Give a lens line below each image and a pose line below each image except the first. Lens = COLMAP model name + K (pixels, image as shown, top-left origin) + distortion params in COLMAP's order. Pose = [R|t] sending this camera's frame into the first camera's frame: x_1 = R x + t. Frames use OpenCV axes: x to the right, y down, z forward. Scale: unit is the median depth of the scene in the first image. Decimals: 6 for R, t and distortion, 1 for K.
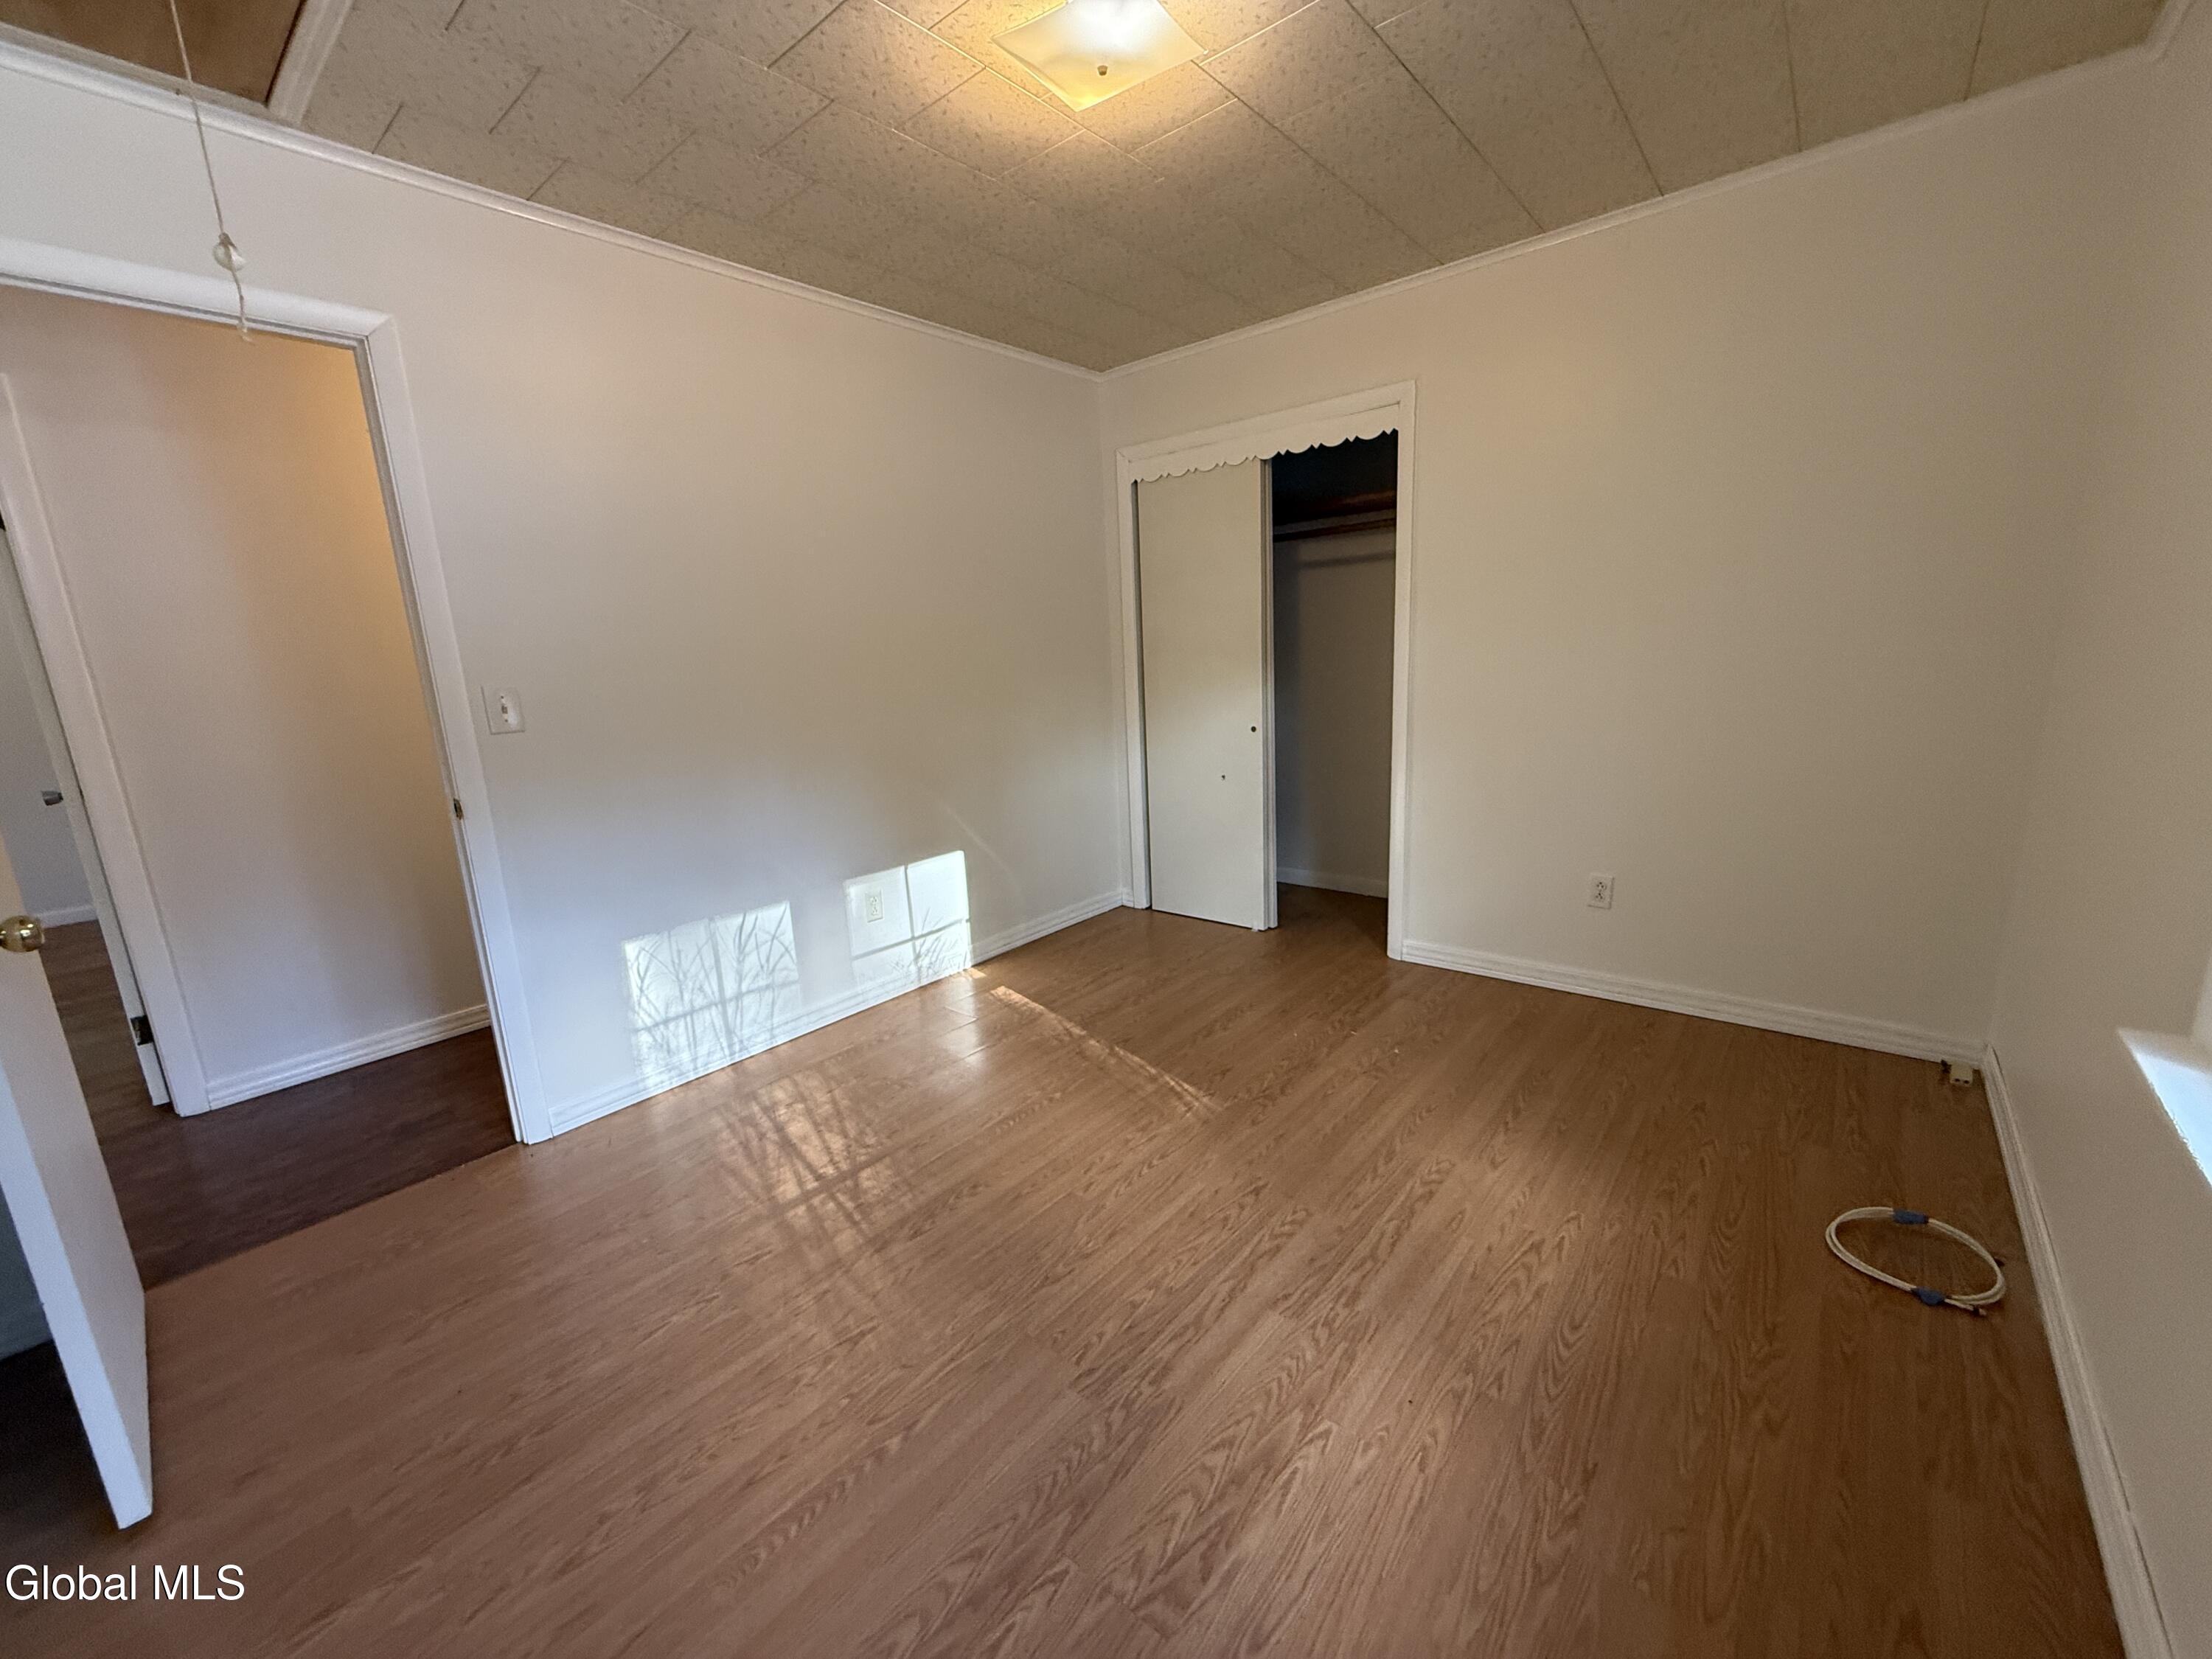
lens RADIAL K [[881.0, 0, 1105.1], [0, 881.0, 835.6], [0, 0, 1]] dist [-0.000046, 0.000368]
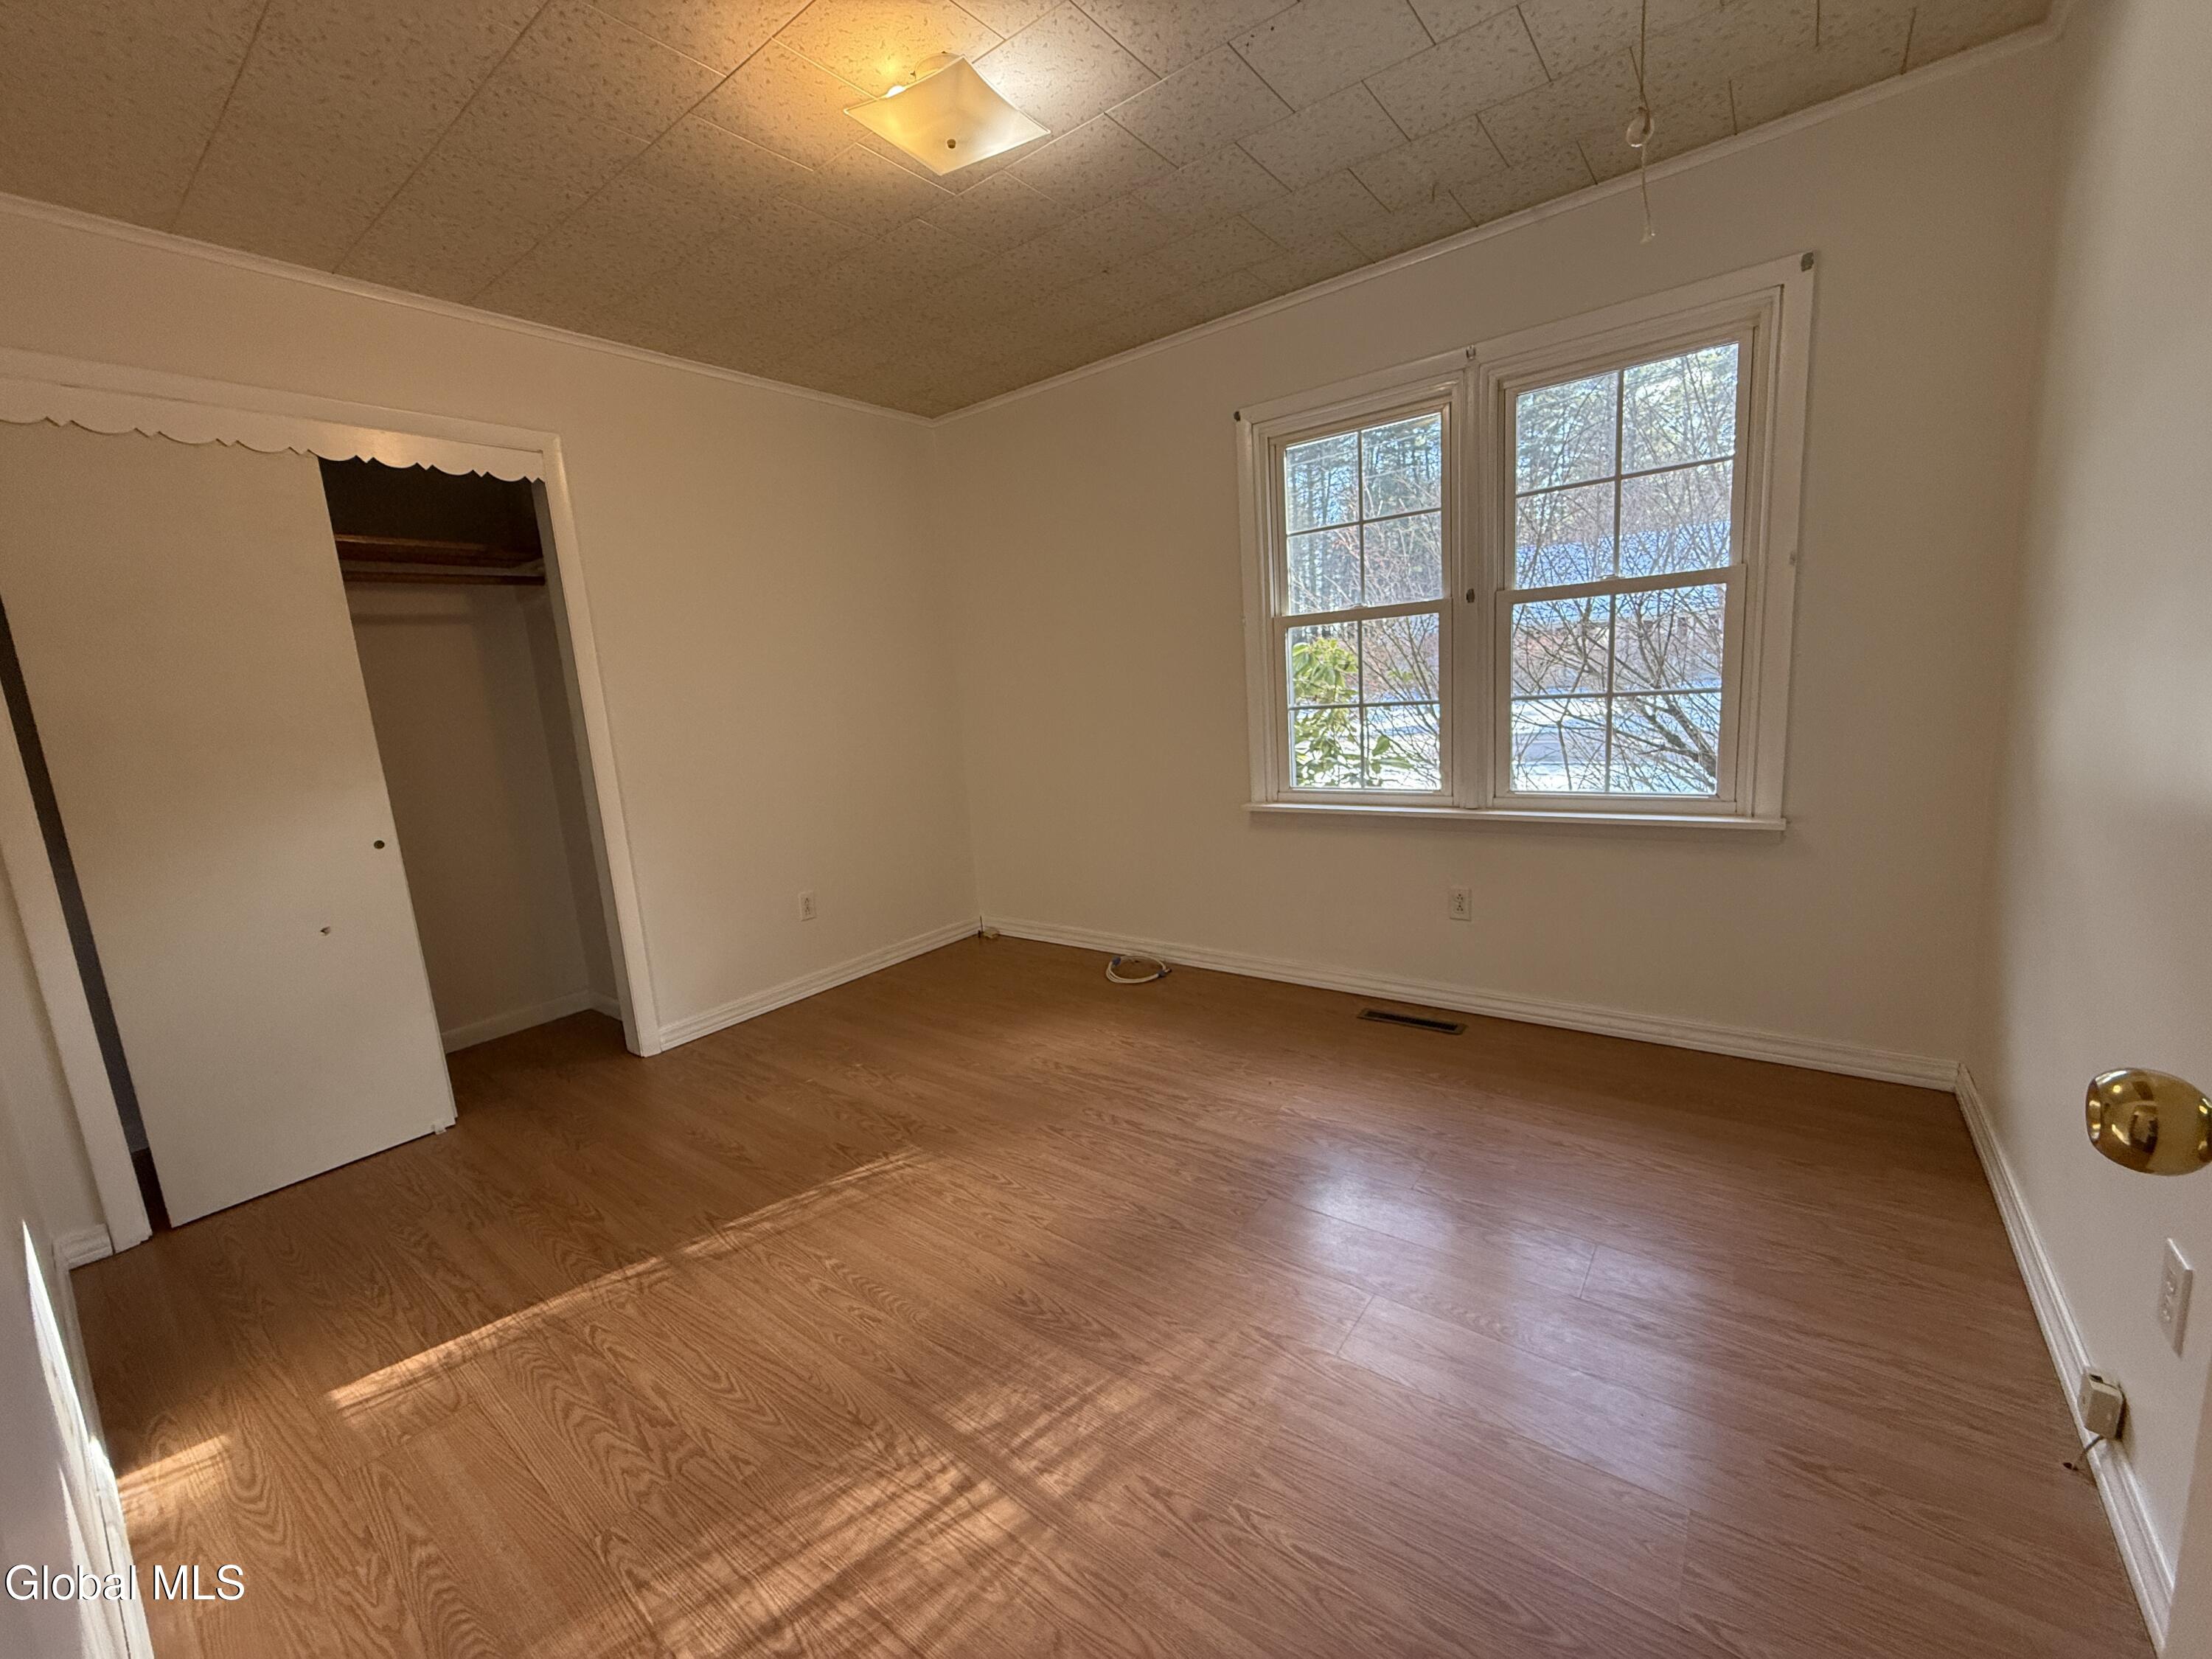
lens RADIAL K [[881.0, 0, 1104.8], [0, 881.0, 824.2], [0, 0, 1]] dist [-0.000046, 0.000368]
pose [[-0.040054, -0.106777, 0.993476, -0.799878], [0.286141, 0.951407, 0.113792, -0.079630], [-0.957350, 0.288832, -0.007555, 0.706823]]
